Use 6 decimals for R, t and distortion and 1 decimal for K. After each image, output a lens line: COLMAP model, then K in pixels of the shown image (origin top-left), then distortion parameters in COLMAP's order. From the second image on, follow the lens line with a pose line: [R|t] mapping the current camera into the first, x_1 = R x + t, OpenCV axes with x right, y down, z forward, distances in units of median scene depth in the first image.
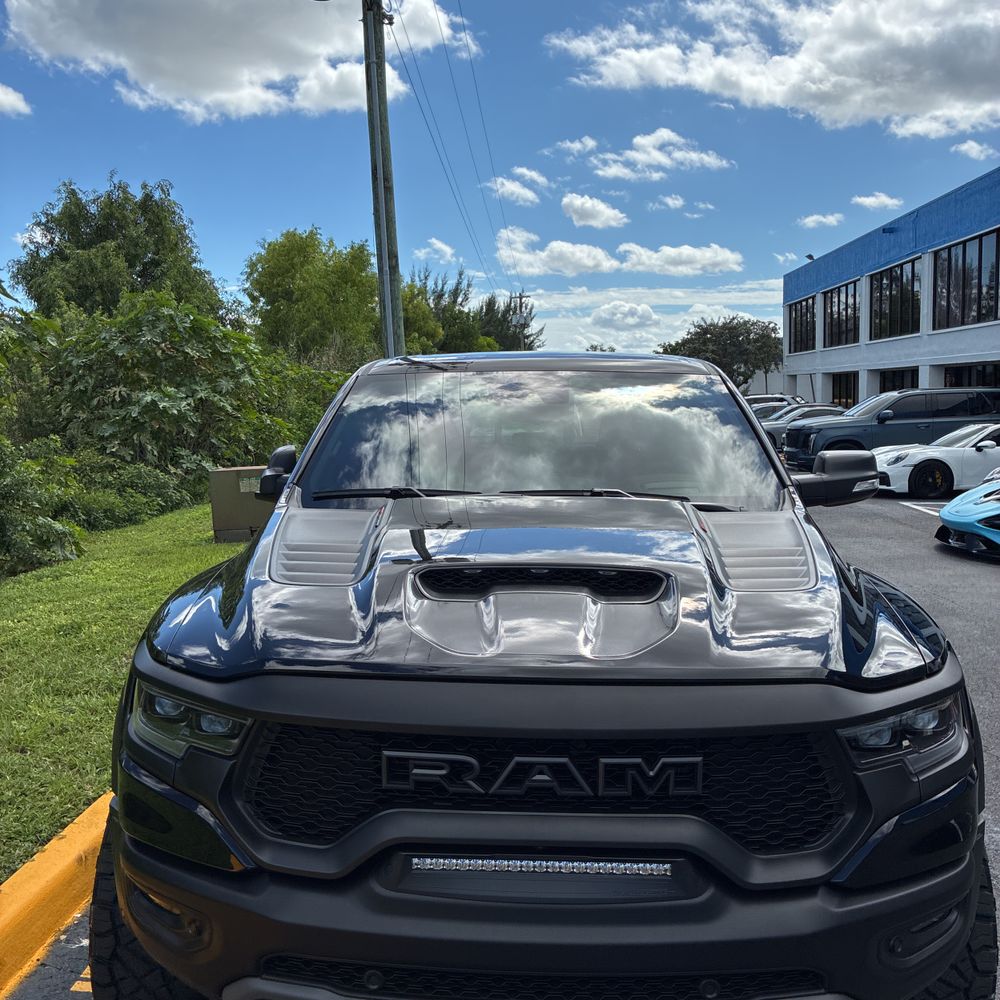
lens RADIAL K [[1014.3, 0, 497.3], [0, 1014.3, 498.9], [0, 0, 1]] dist [0.020651, 0.000000]
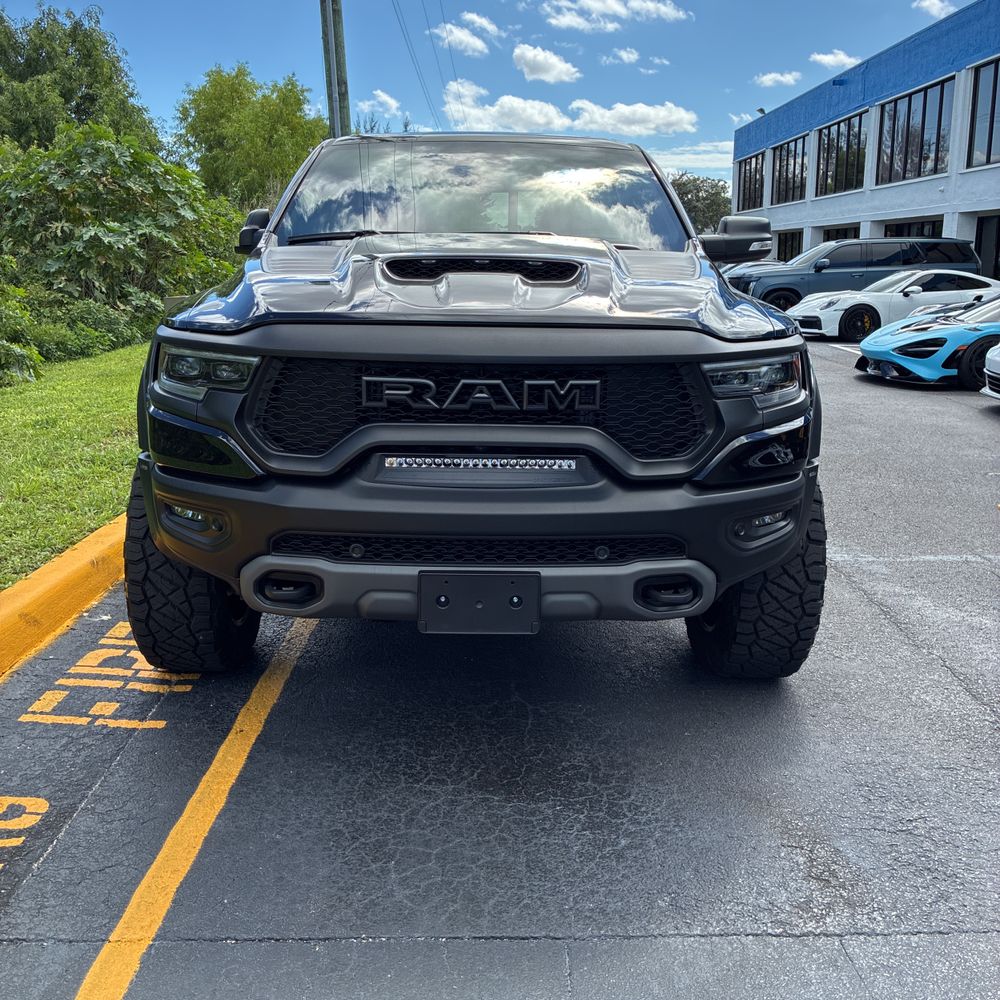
lens RADIAL K [[1014.3, 0, 503.2], [0, 1014.3, 492.6], [0, 0, 1]] dist [0.020651, 0.000000]
pose [[0.998385, -0.000387, 0.056808, -0.001218], [-0.006654, 0.992298, 0.123693, 0.069472], [-0.056418, -0.123872, 0.990693, -0.101809]]
